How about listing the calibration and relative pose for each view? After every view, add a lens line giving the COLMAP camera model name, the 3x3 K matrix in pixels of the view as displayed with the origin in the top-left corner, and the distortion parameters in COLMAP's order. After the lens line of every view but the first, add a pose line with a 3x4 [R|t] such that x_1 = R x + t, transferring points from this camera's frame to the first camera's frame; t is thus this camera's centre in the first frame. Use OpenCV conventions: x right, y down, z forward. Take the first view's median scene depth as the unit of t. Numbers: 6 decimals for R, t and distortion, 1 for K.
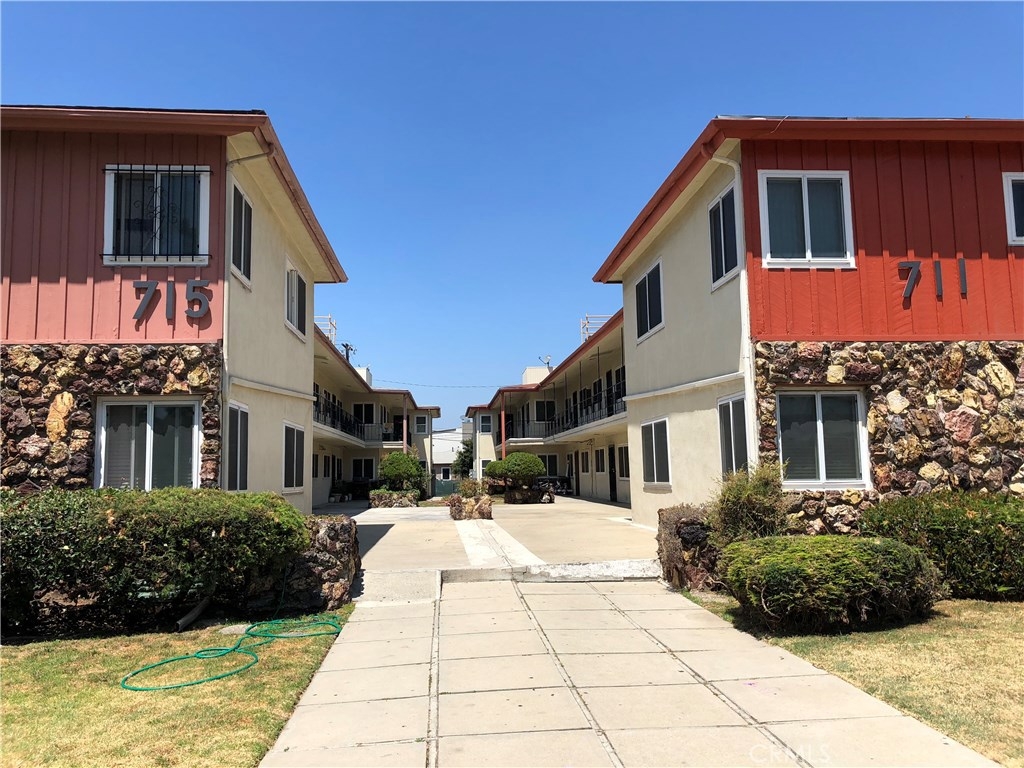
lens RADIAL K [[841.3, 0, 512.0], [0, 841.3, 384.0], [0, 0, 1]] dist [0.003438, 0.003333]
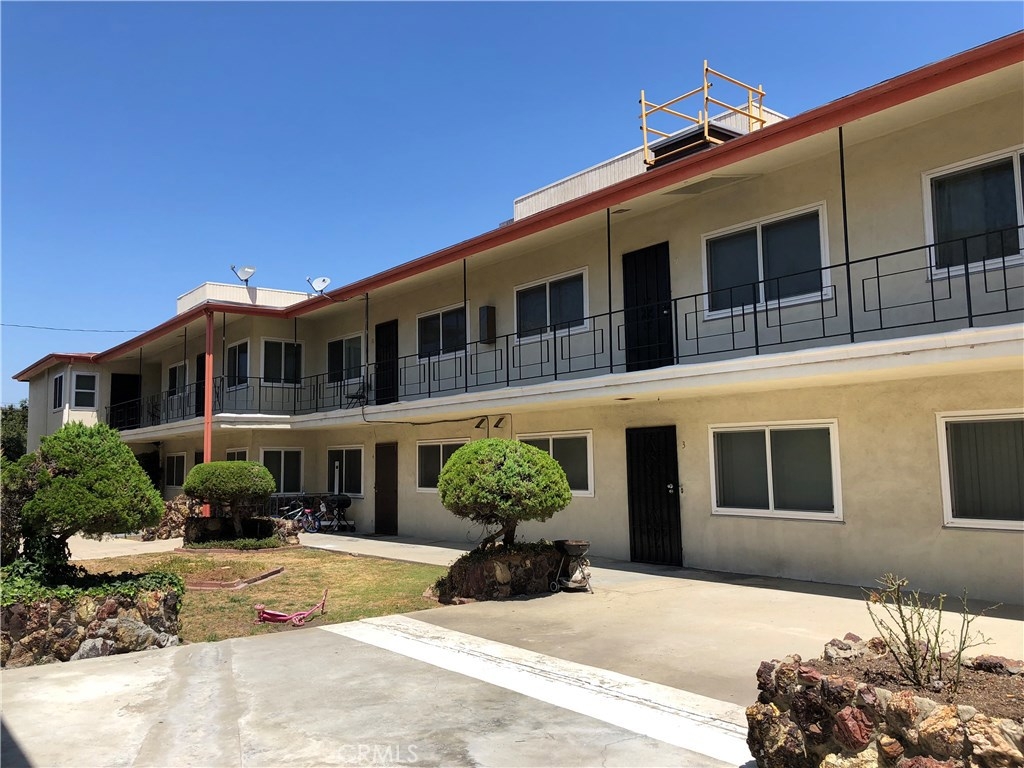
lens RADIAL K [[841.3, 0, 512.0], [0, 841.3, 384.0], [0, 0, 1]] dist [0.003438, 0.003333]
pose [[0.835123, 0.061015, 0.546669, -0.123929], [-0.060536, 0.997987, -0.018910, 0.048271], [-0.546722, -0.017301, 0.837135, 0.528711]]
